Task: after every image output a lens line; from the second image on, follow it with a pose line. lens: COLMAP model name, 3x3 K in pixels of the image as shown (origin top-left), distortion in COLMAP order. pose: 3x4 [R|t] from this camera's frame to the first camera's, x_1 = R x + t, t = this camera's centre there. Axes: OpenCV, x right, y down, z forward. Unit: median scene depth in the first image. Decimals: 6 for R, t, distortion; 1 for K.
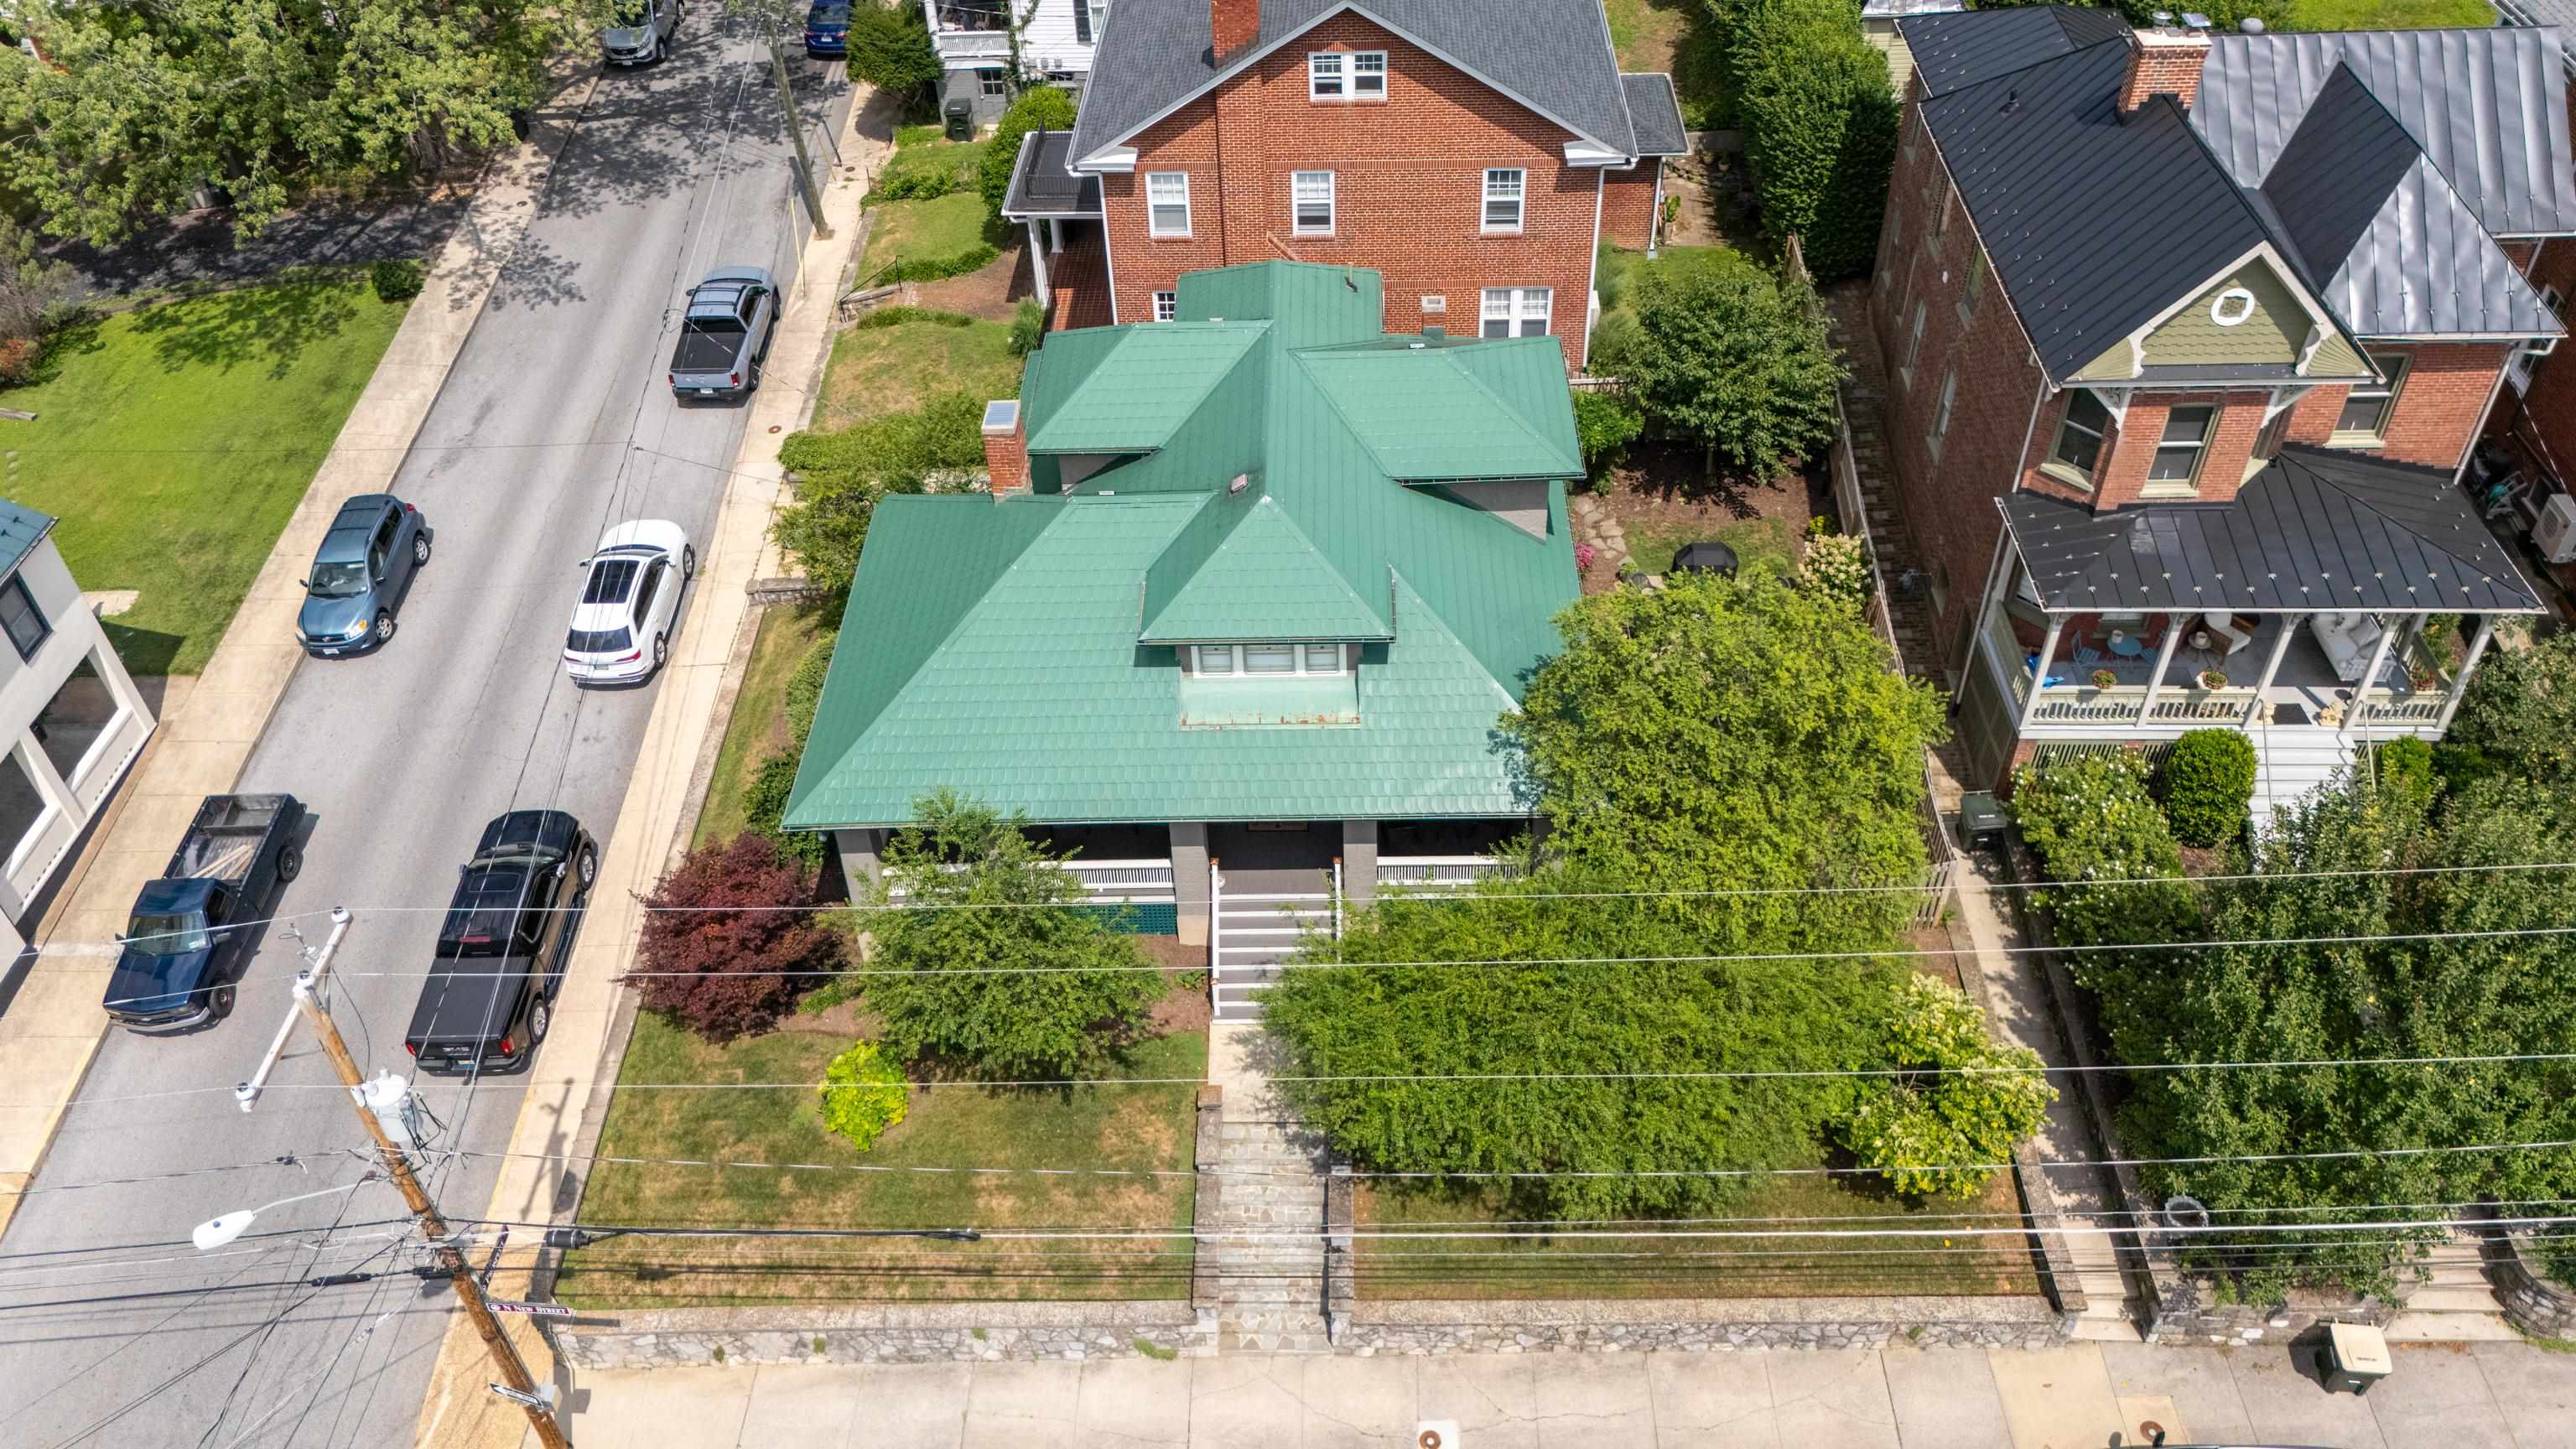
lens RADIAL K [[1894.3, 0, 1288.5], [0, 1894.3, 731.6], [0, 0, 1]] dist [0.056278, -0.043148]
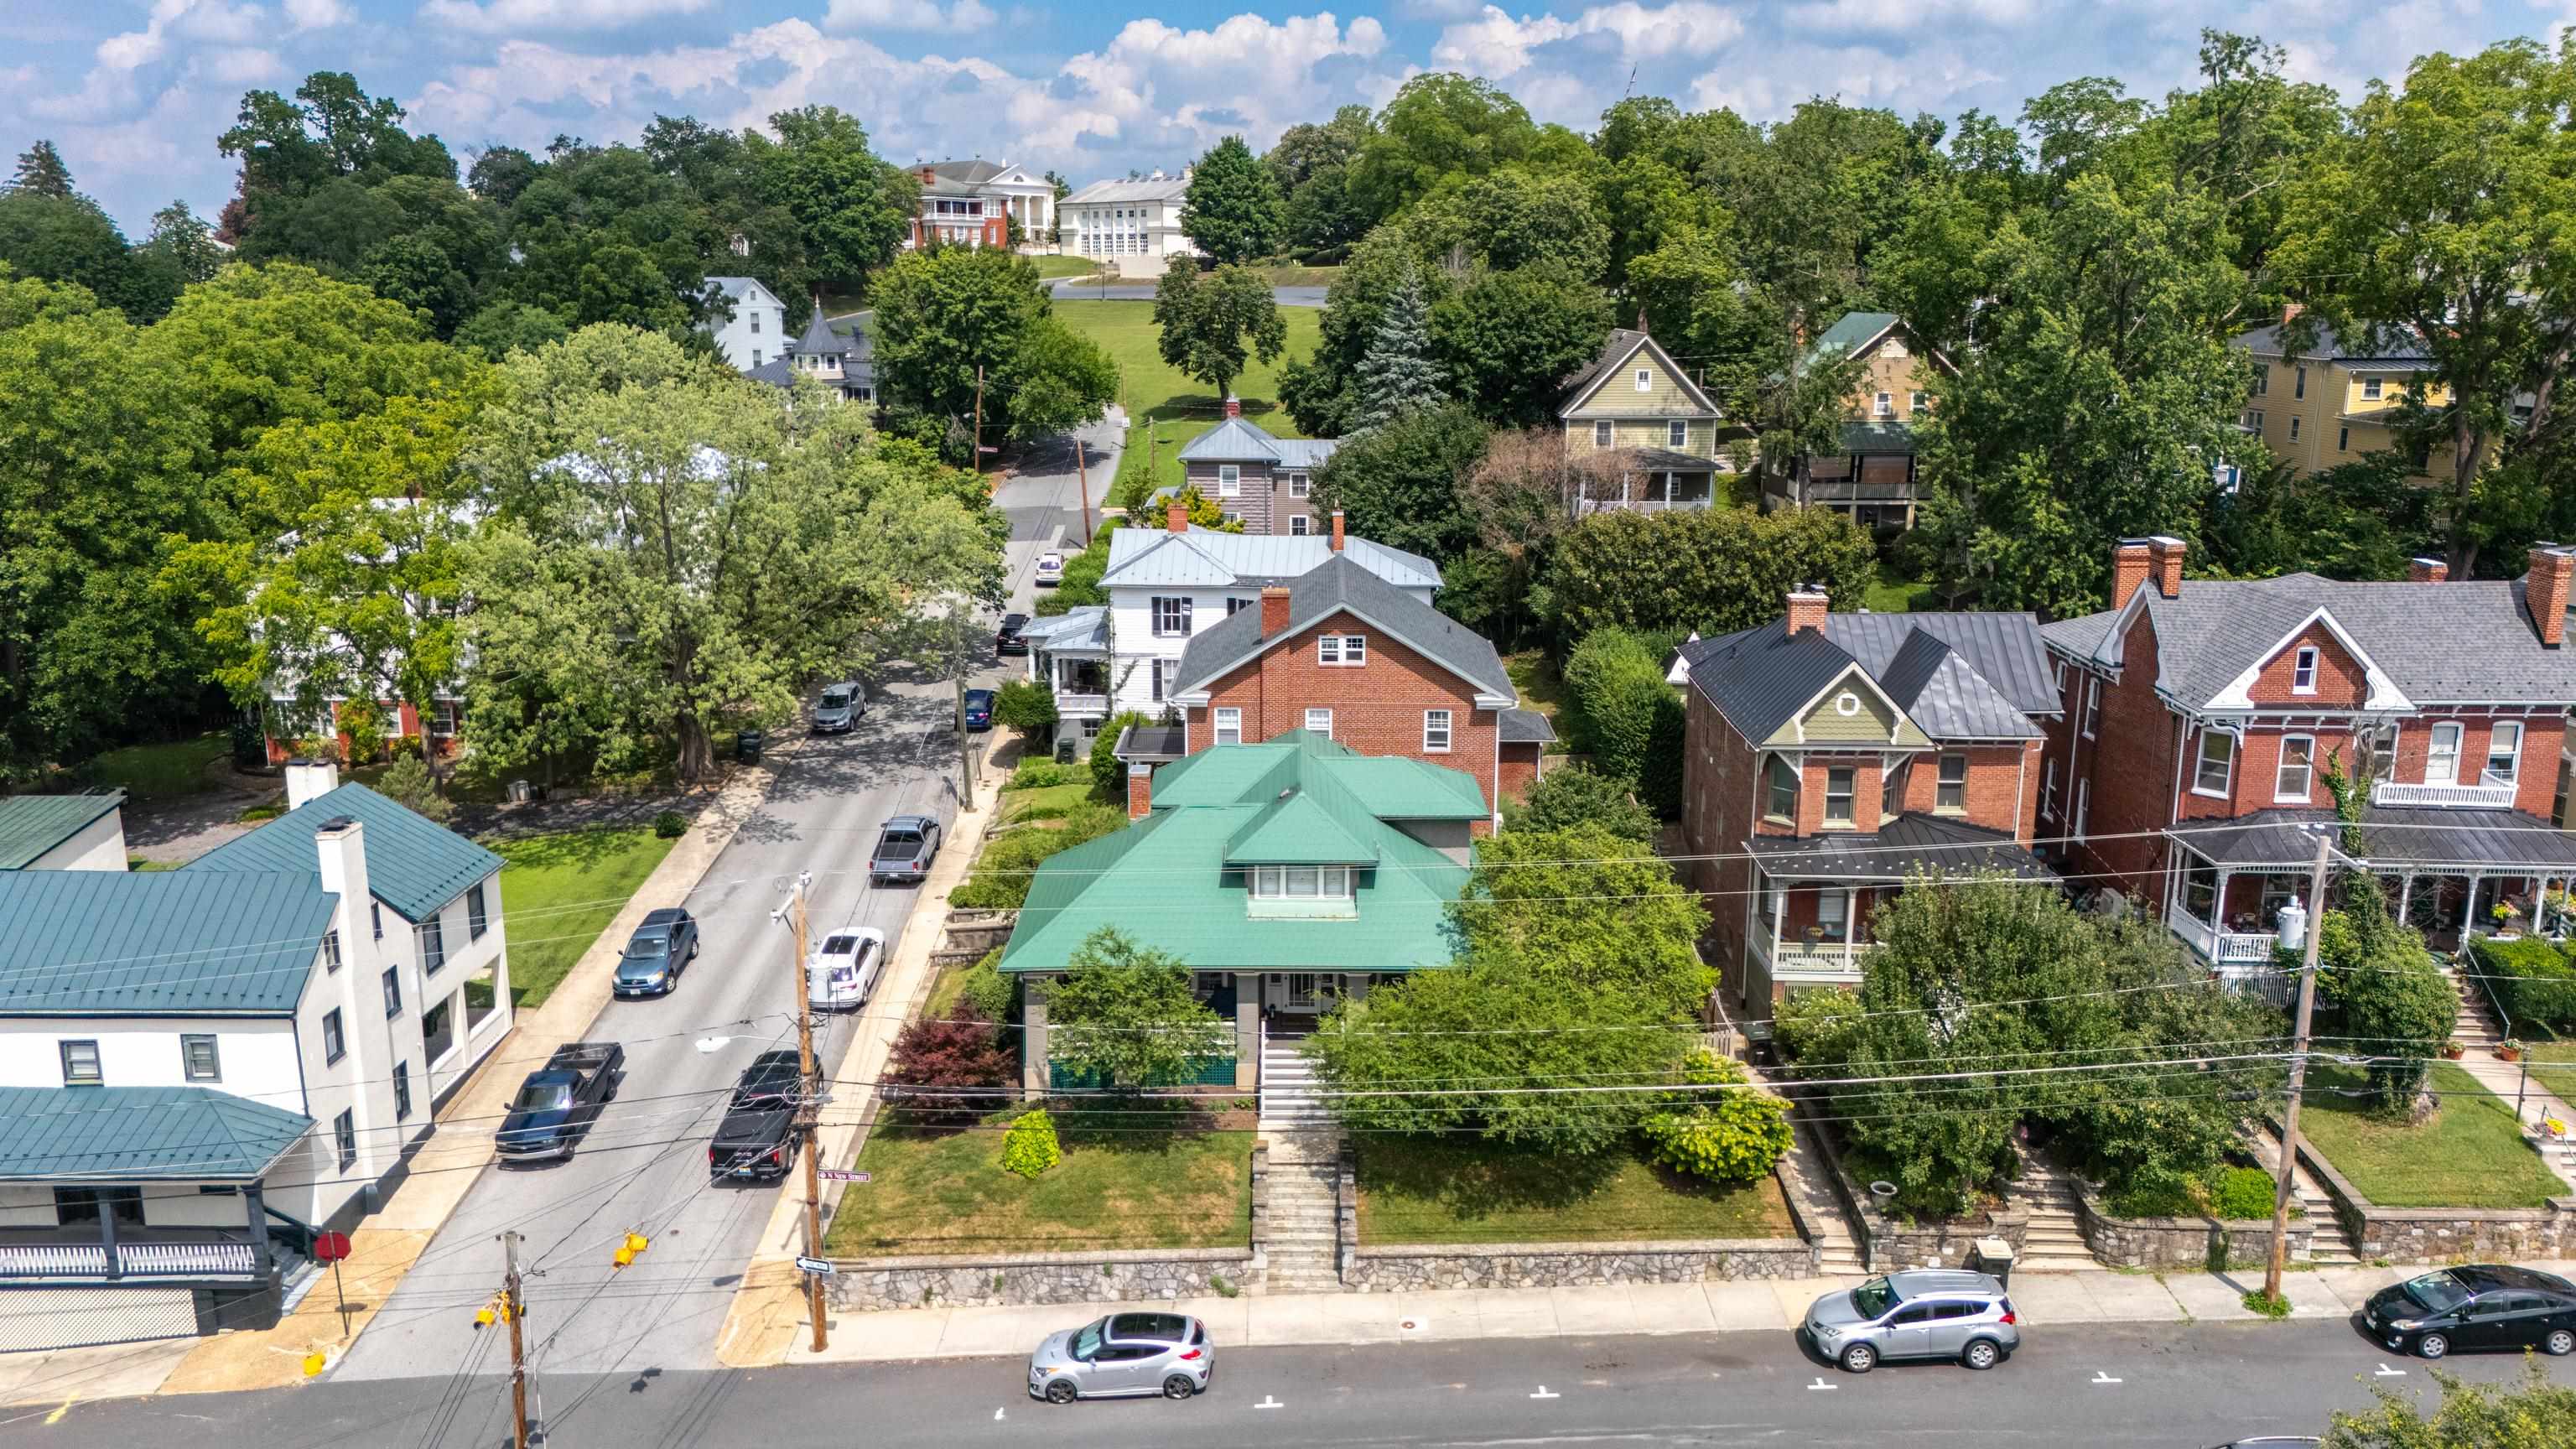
lens RADIAL K [[1885.5, 0, 1291.4], [0, 1885.5, 738.9], [0, 0, 1]] dist [0.092154, -0.119064]
pose [[0.999243, 0.029718, 0.025110, -0.049693], [-0.014253, 0.880161, -0.474462, 0.481151], [-0.036201, 0.473745, 0.879918, -0.383272]]
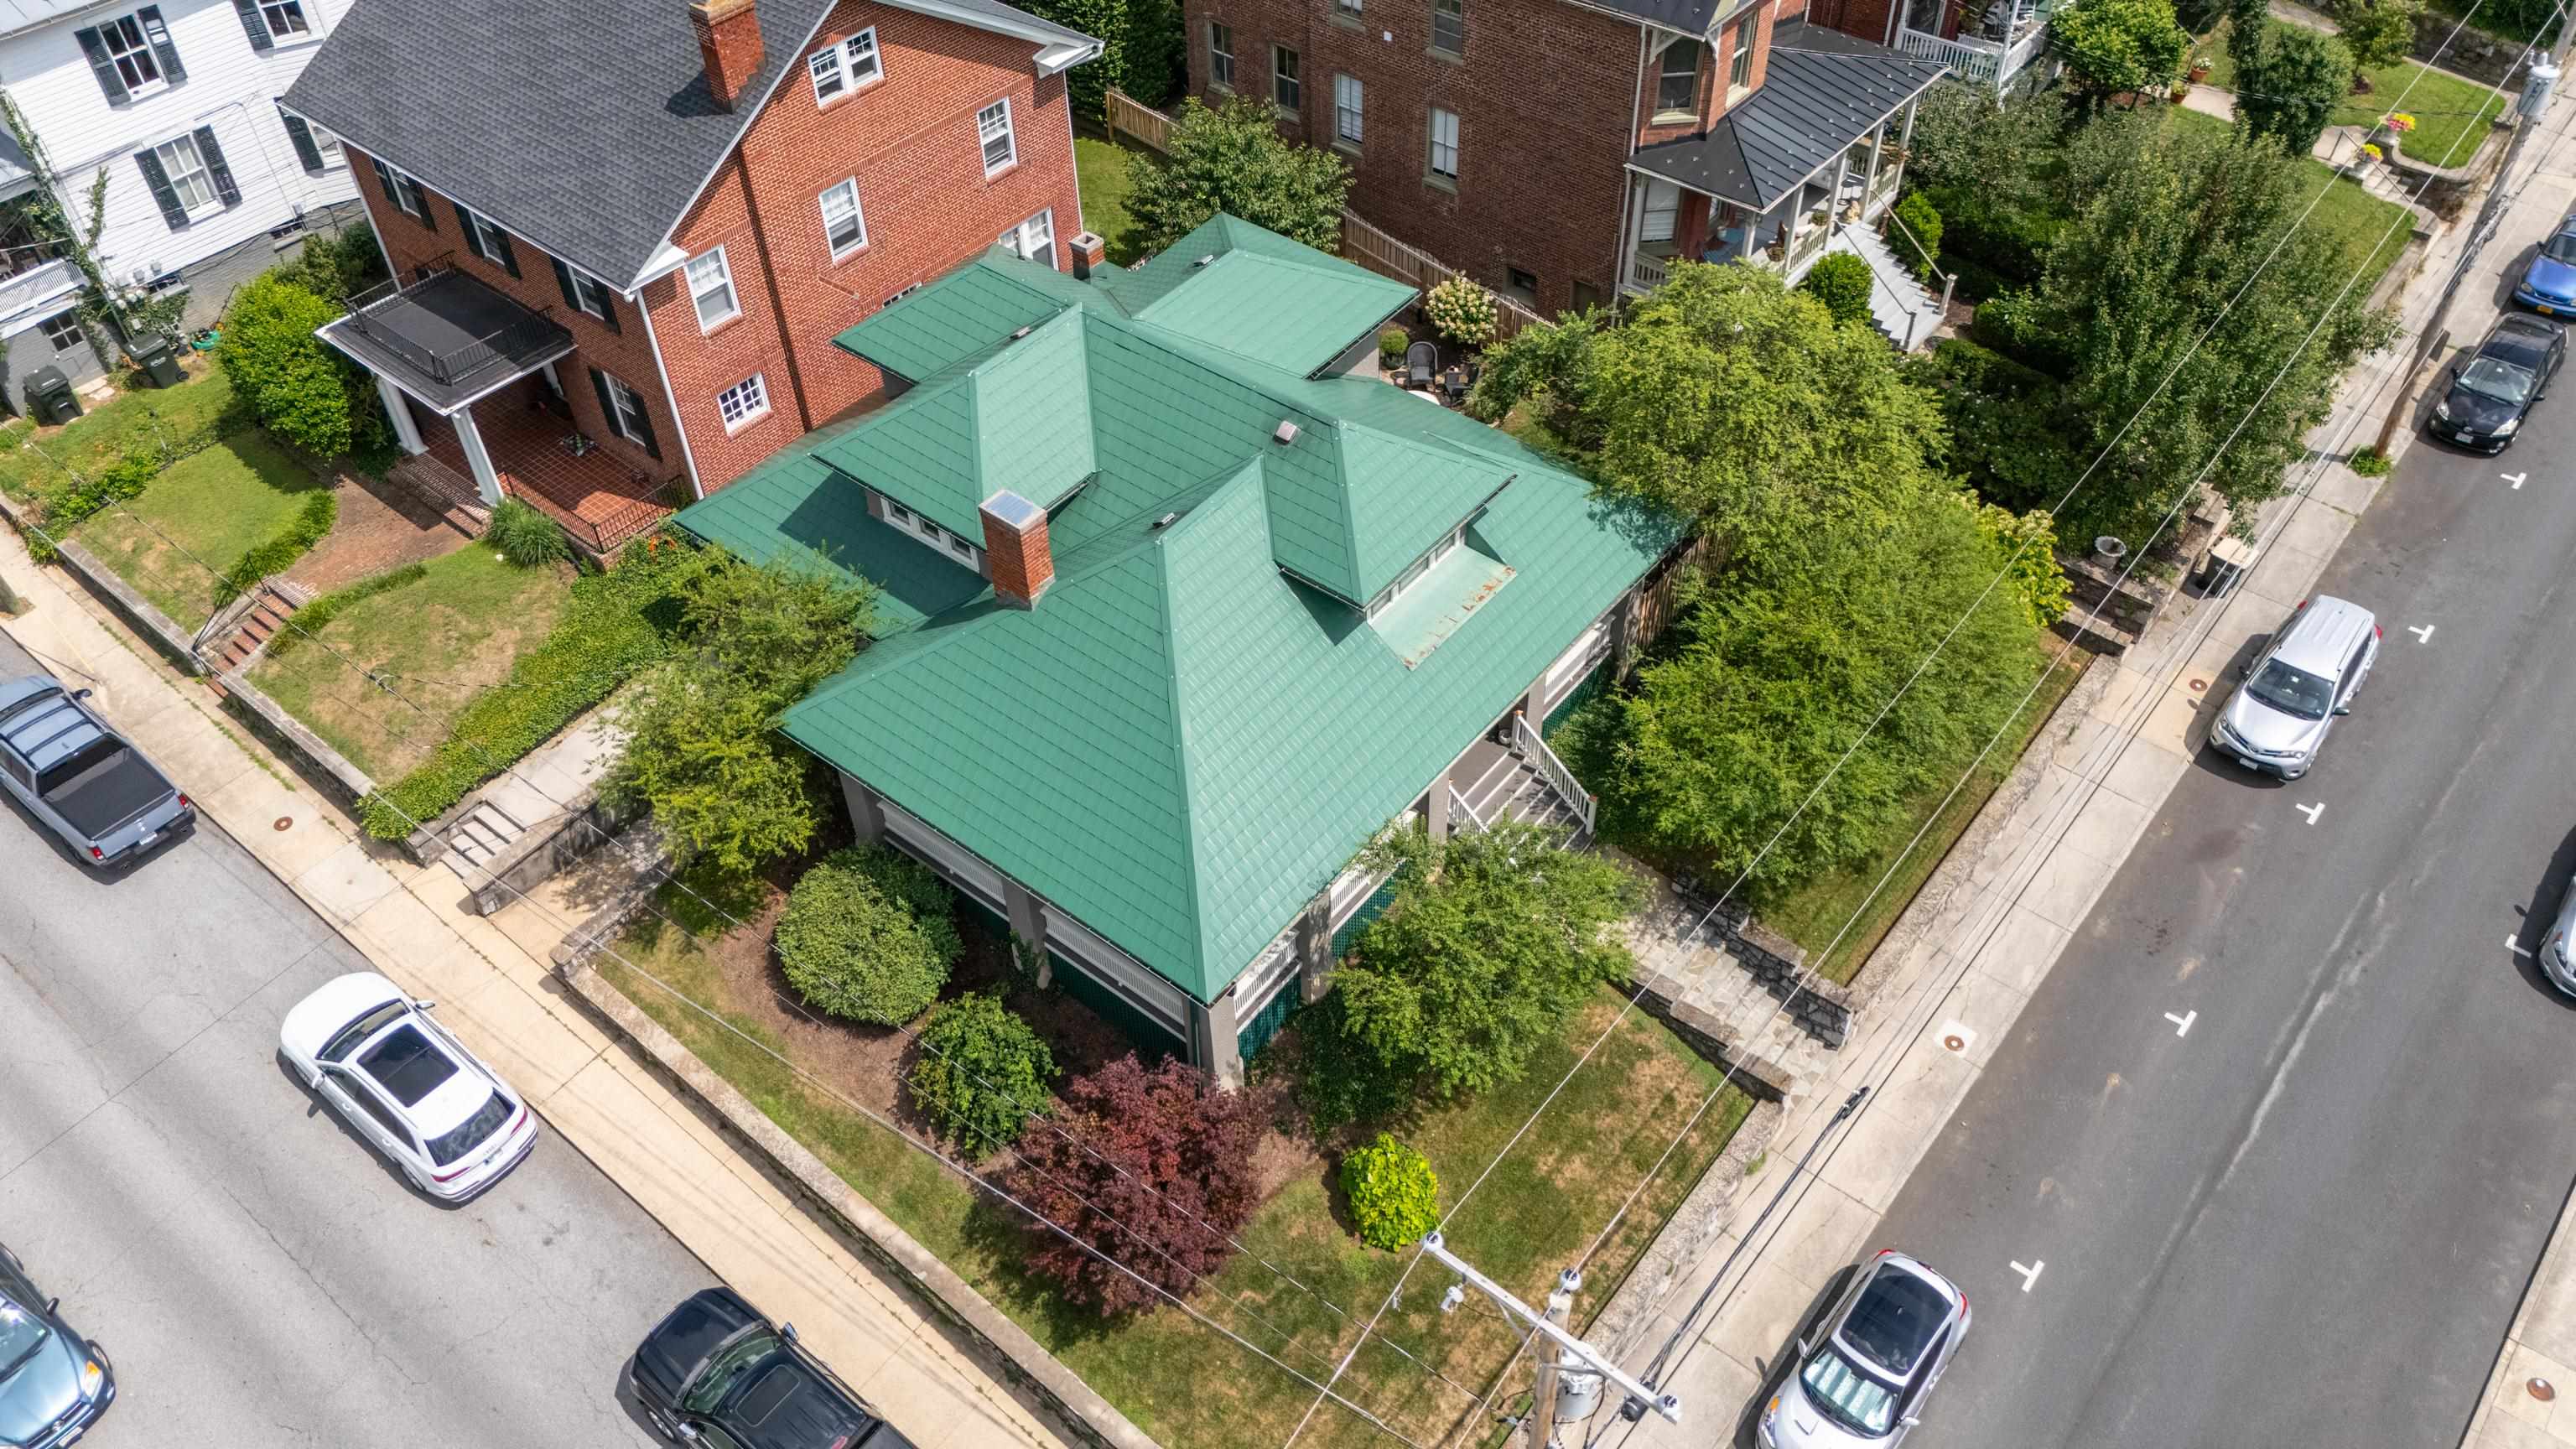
lens RADIAL K [[1921.6, 0, 1288.0], [0, 1921.6, 724.5], [0, 0, 1]] dist [0.033561, -0.012780]
pose [[0.615139, -0.542747, 0.571865, -0.510799], [0.530429, 0.821529, 0.209130, -0.164406], [-0.583308, 0.174690, 0.793243, 0.205847]]
